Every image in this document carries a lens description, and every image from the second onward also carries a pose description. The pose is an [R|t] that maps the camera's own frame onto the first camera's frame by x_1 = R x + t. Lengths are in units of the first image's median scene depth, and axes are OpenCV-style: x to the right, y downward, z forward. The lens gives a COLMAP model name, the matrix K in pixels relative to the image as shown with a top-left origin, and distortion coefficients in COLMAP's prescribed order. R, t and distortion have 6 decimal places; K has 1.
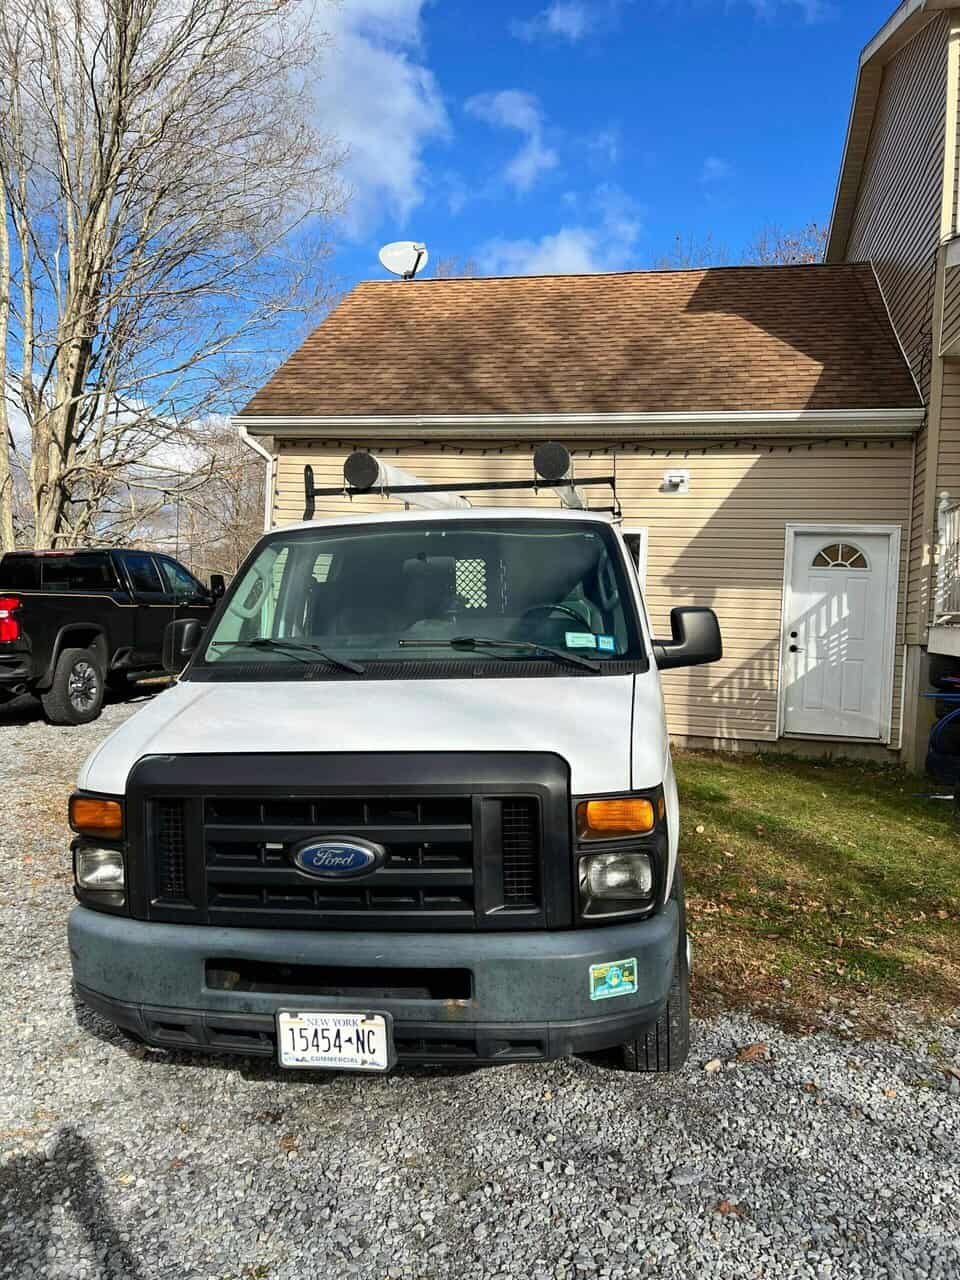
lens RADIAL K [[962.0, 0, 478.5], [0, 962.0, 639.3], [0, 0, 1]] dist [0.003337, -0.000582]
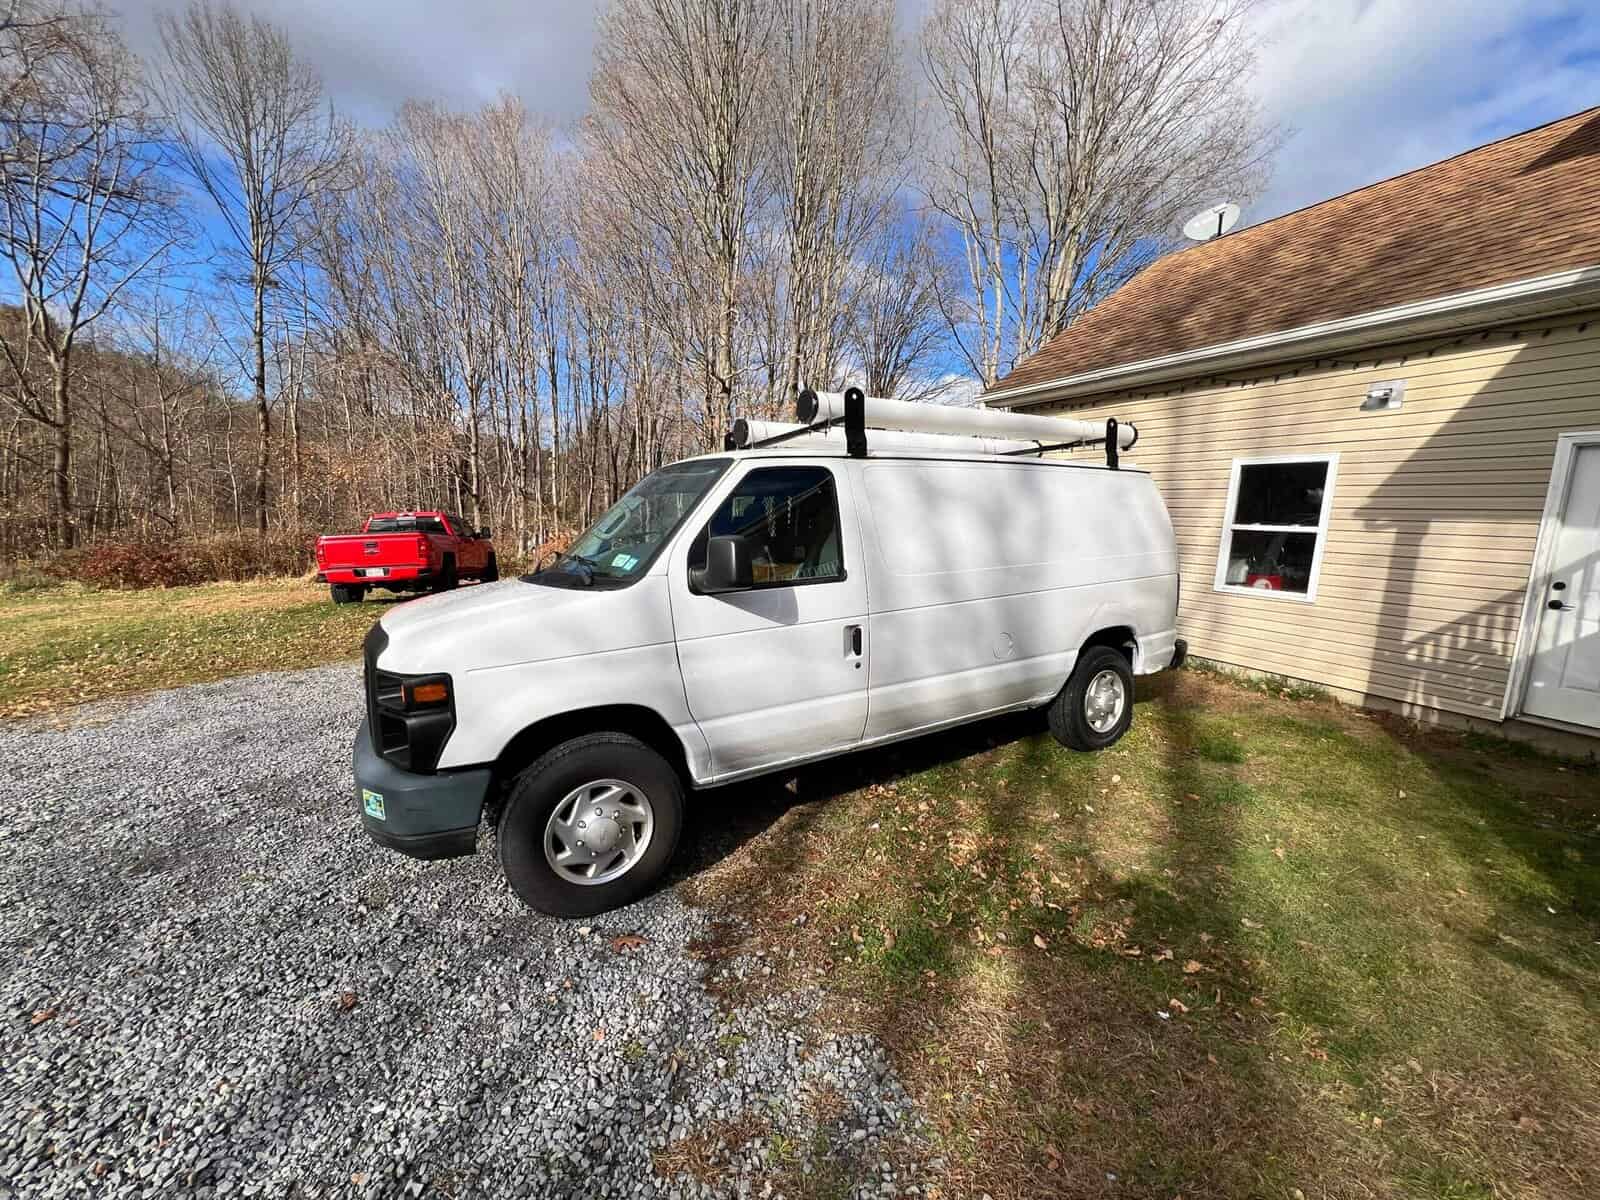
lens RADIAL K [[643.2, 0, 801.4], [0, 643.2, 606.8], [0, 0, 1]] dist [-0.015043, -0.000278]
pose [[0.633078, 0.097241, -0.767956, 0.330086], [-0.042647, 0.994953, 0.090827, -0.007873], [0.772913, -0.024750, 0.634030, 0.247283]]
